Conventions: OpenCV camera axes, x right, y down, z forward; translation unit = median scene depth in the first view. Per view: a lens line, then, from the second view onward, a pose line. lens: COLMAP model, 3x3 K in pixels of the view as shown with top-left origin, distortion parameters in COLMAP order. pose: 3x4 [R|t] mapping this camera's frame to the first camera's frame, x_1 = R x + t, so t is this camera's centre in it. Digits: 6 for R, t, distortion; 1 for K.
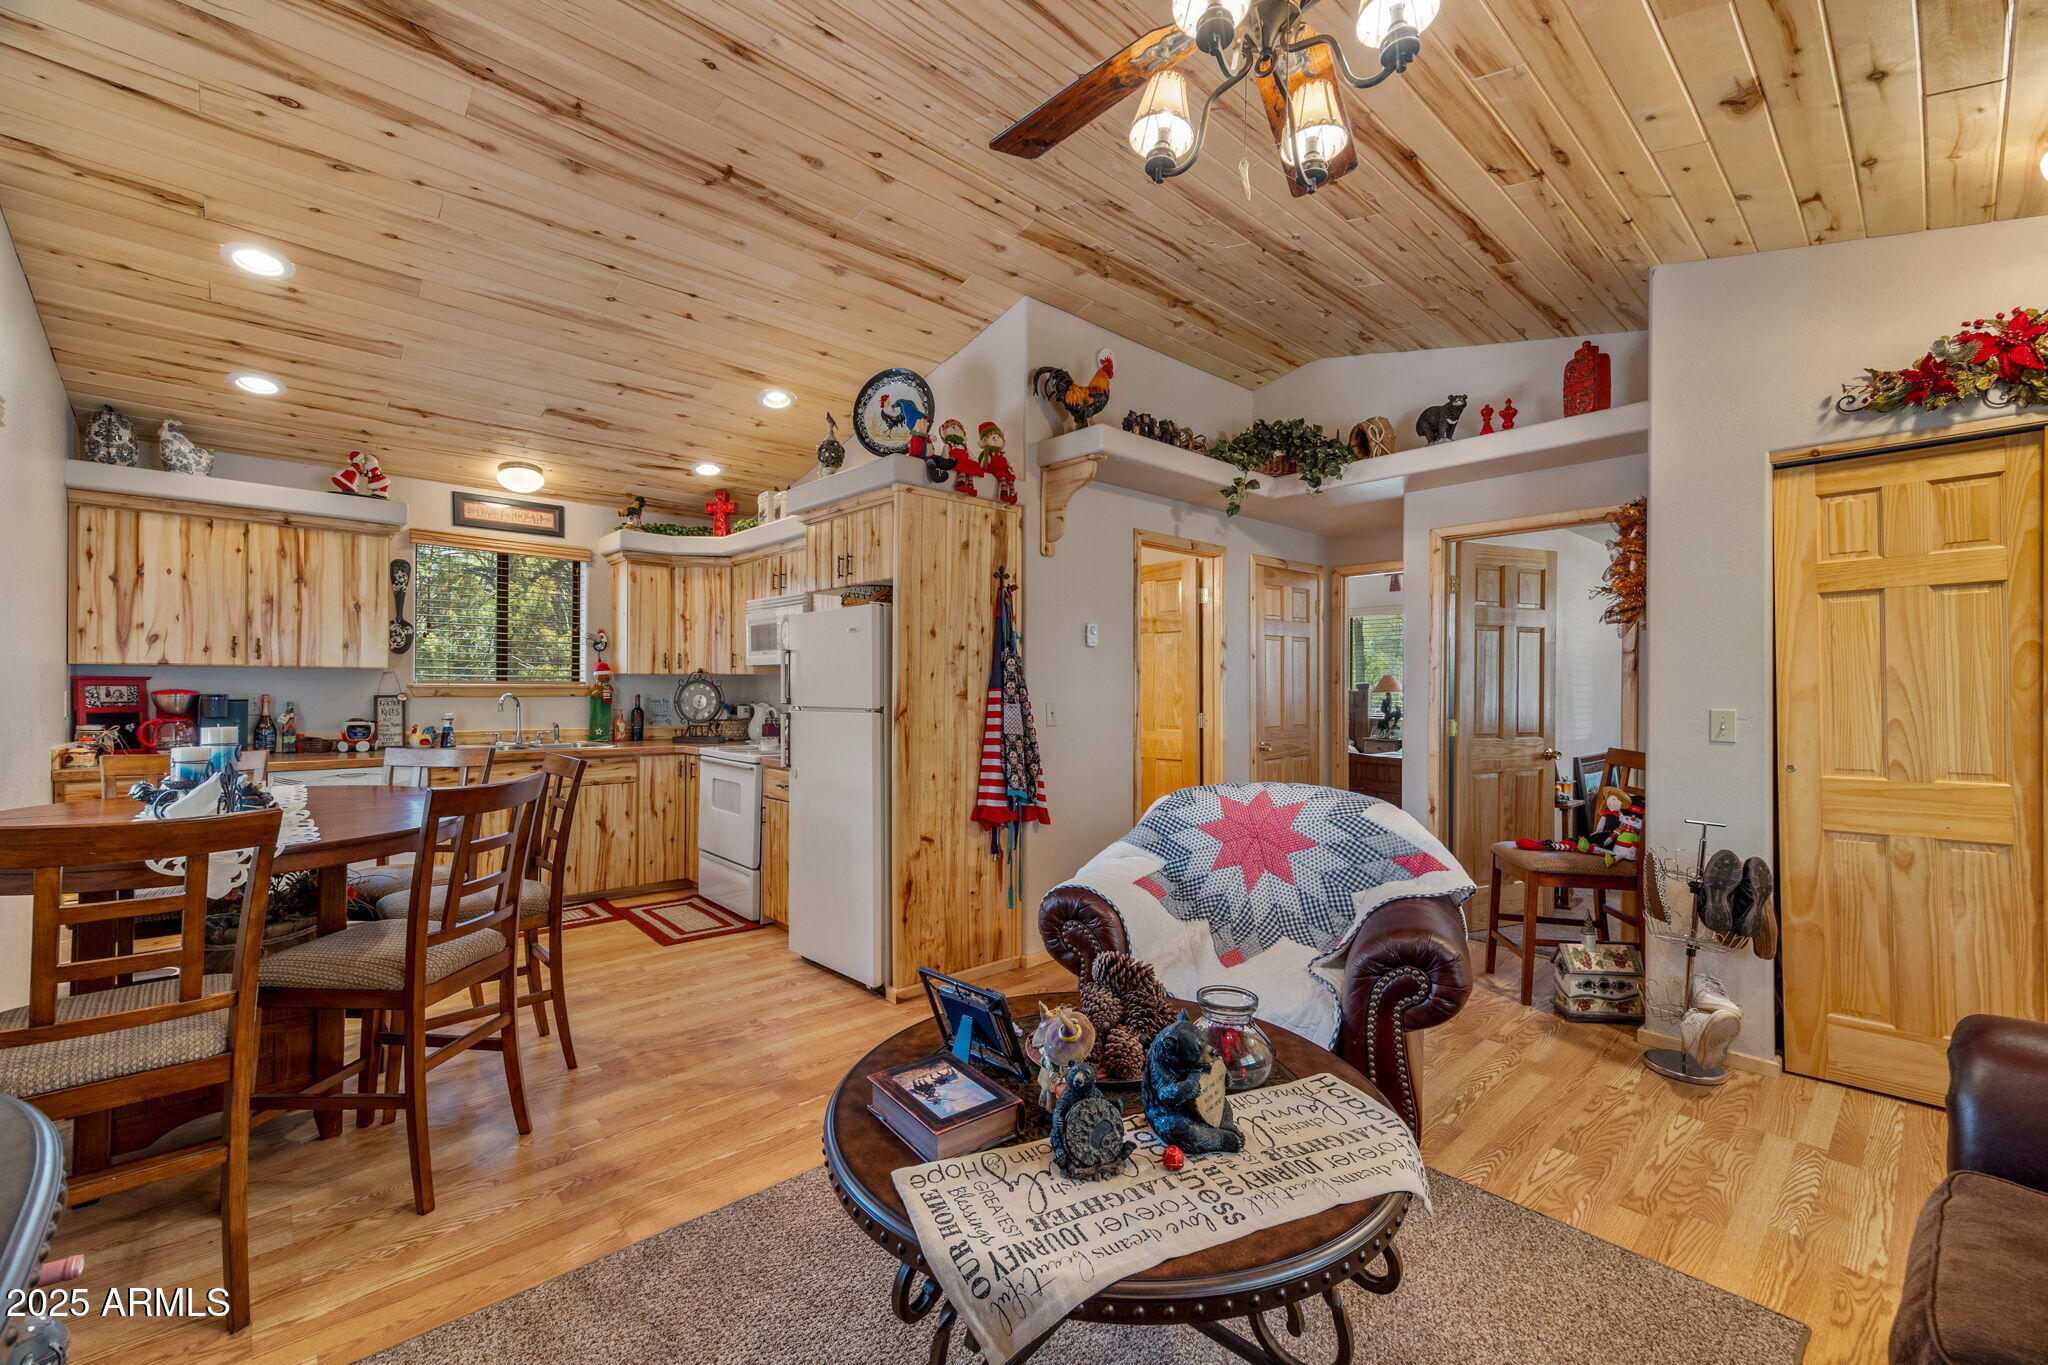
lens RADIAL K [[838.5, 0, 1024.5], [0, 838.5, 689.8], [0, 0, 1]] dist [0.009640, -0.000023]
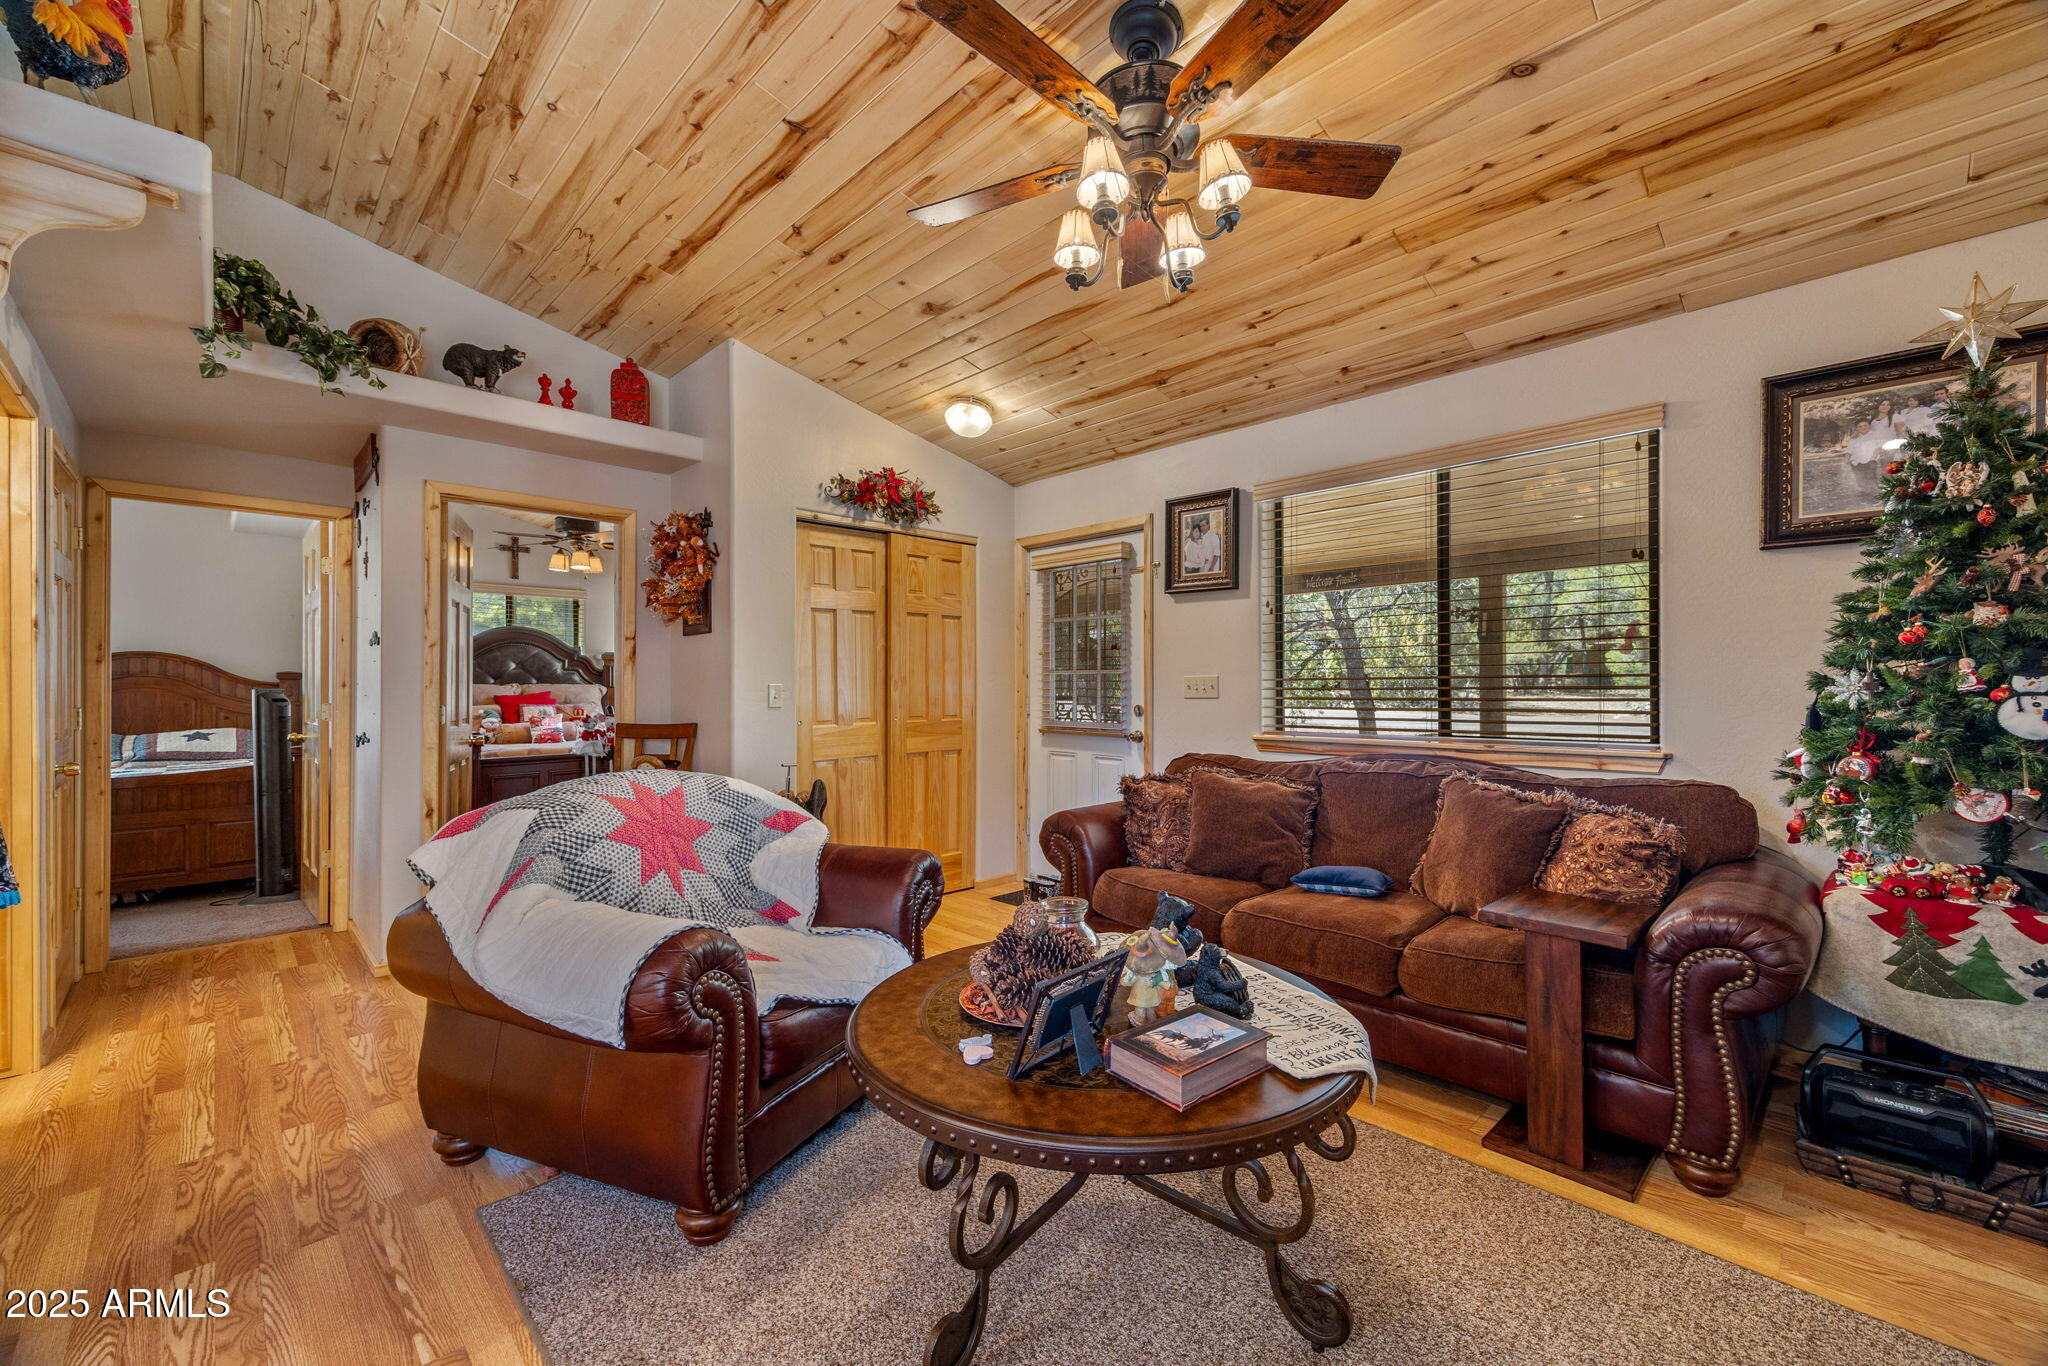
lens RADIAL K [[838.5, 0, 1015.9], [0, 838.5, 690.6], [0, 0, 1]] dist [0.009640, -0.000023]
pose [[-0.040157, -0.008128, 0.999160, -0.491099], [0.004151, 0.999957, 0.008302, 0.021258], [-0.999185, 0.004481, -0.040122, 0.558160]]
